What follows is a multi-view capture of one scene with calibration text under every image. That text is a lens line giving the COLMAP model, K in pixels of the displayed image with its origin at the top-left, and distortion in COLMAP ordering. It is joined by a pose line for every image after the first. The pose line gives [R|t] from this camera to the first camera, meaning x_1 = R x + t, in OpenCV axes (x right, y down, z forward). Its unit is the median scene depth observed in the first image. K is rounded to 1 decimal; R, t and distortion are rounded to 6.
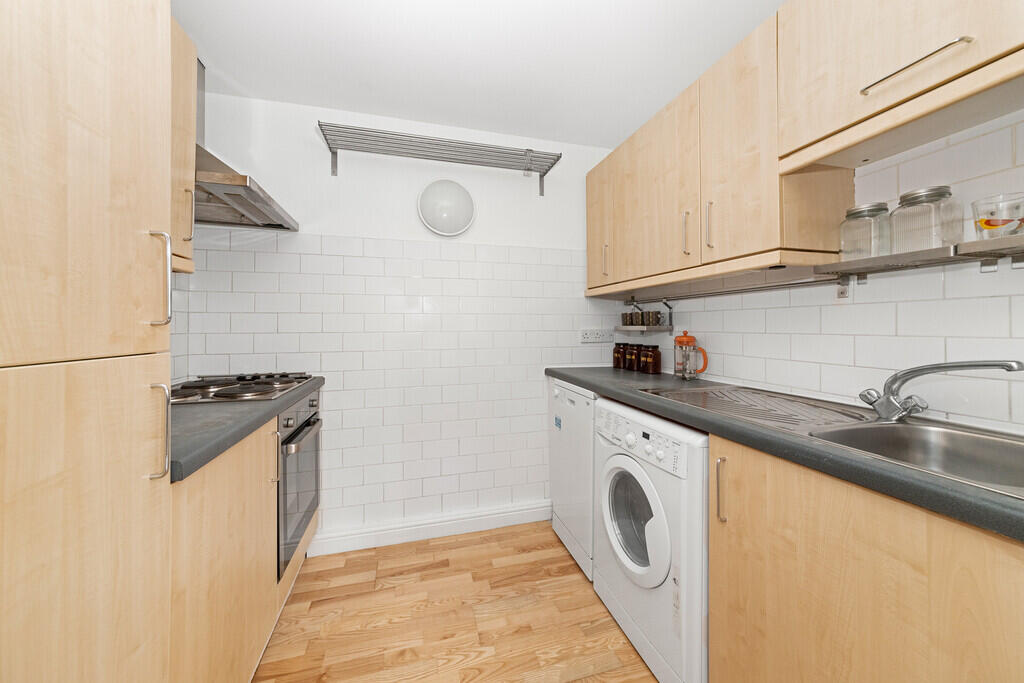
lens RADIAL K [[361.7, 0, 511.9], [0, 361.7, 322.8], [0, 0, 1]] dist [-0.002245, -0.000135]
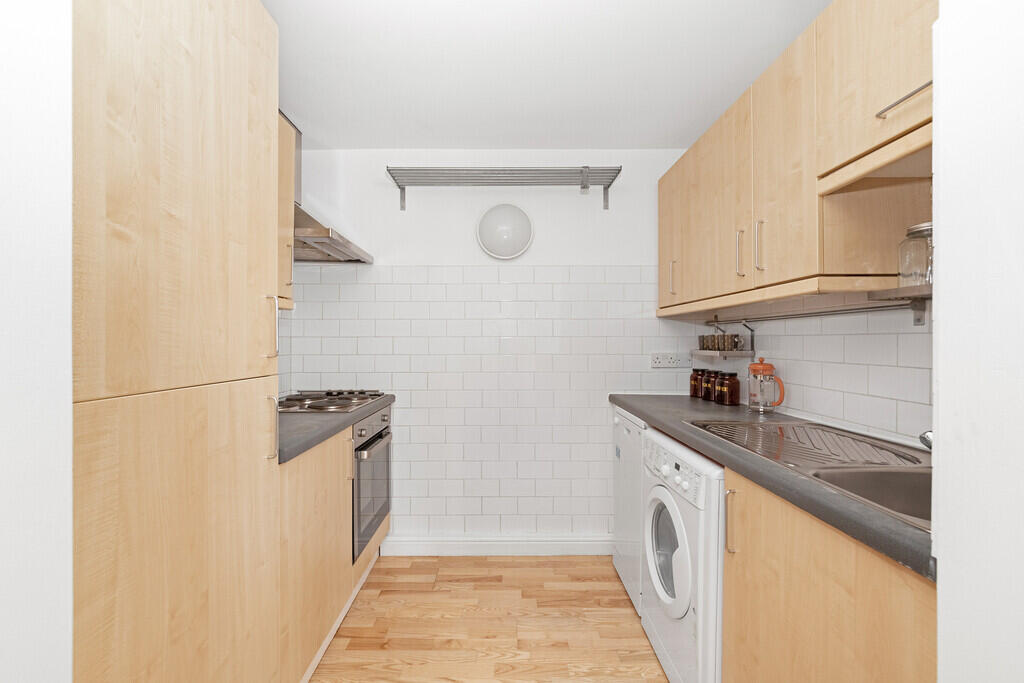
lens RADIAL K [[429.5, 0, 509.4], [0, 429.5, 340.8], [0, 0, 1]] dist [-0.007100, -0.000473]
pose [[0.965197, 0.003400, -0.261503, 0.179659], [-0.000753, 0.999948, 0.010219, -0.032308], [0.261524, -0.009666, 0.965149, -0.187256]]
